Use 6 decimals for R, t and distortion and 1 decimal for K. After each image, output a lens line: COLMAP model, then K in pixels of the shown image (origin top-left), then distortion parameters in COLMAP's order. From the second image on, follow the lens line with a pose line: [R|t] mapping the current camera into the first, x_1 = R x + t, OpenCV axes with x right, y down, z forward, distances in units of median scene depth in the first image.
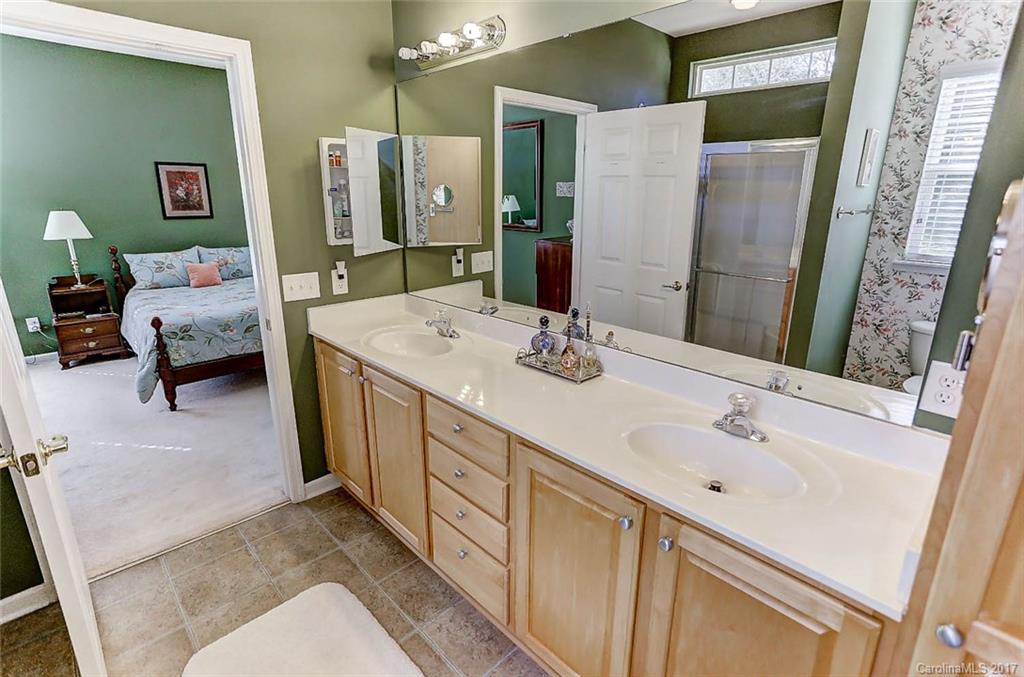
lens RADIAL K [[503.8, 0, 518.0], [0, 503.8, 332.0], [0, 0, 1]] dist [-0.037990, 0.012850]
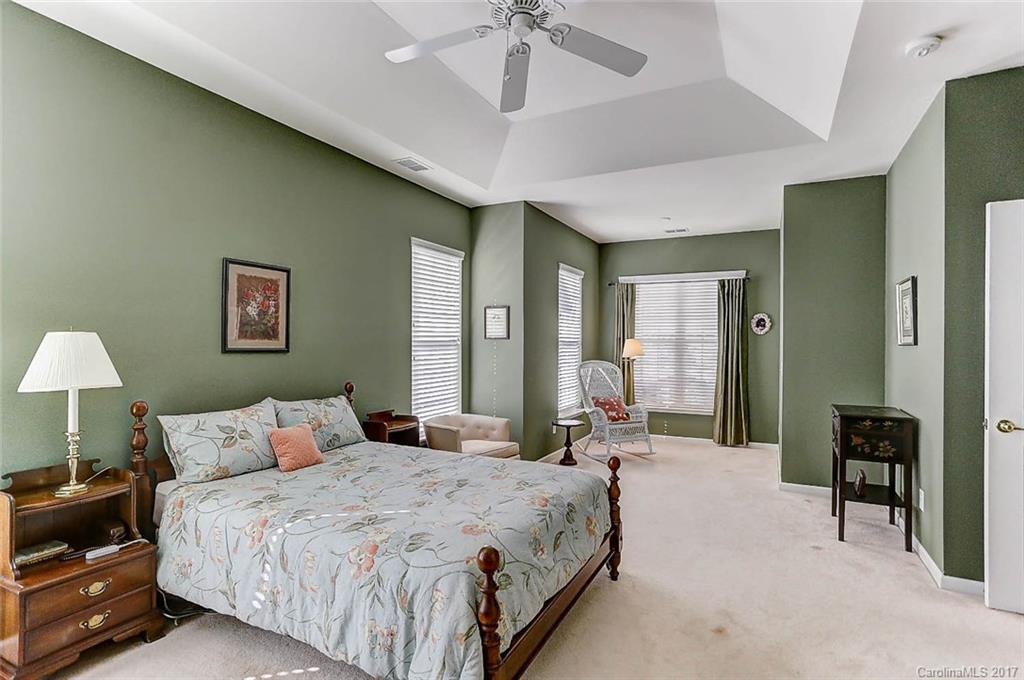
lens RADIAL K [[503.8, 0, 518.0], [0, 503.8, 333.5], [0, 0, 1]] dist [-0.037990, 0.012850]
pose [[0.947468, -0.006361, 0.319787, -0.602464], [0.098442, 0.957071, -0.272625, -0.060911], [-0.304325, 0.289783, 0.907421, 0.381951]]
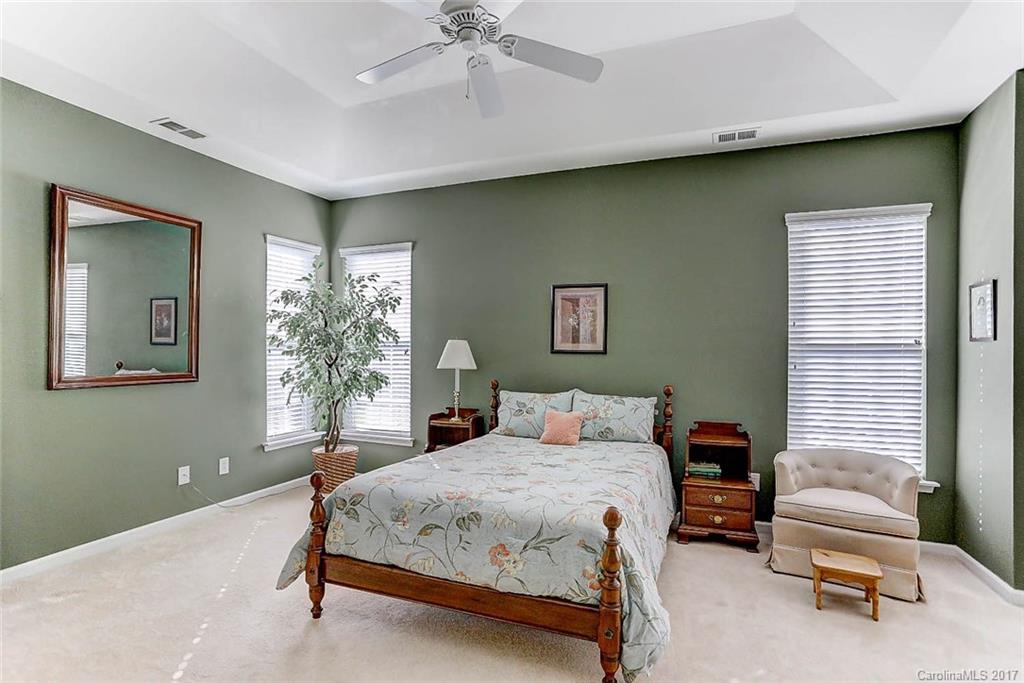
lens RADIAL K [[501.2, 0, 512.0], [0, 501.2, 341.5], [0, 0, 1]] dist [-0.064150, 0.034789]
pose [[0.407892, -0.024940, -0.912689, 0.003498], [-0.252355, 0.957606, -0.138948, -0.122543], [0.877463, 0.286998, 0.384307, 0.656206]]
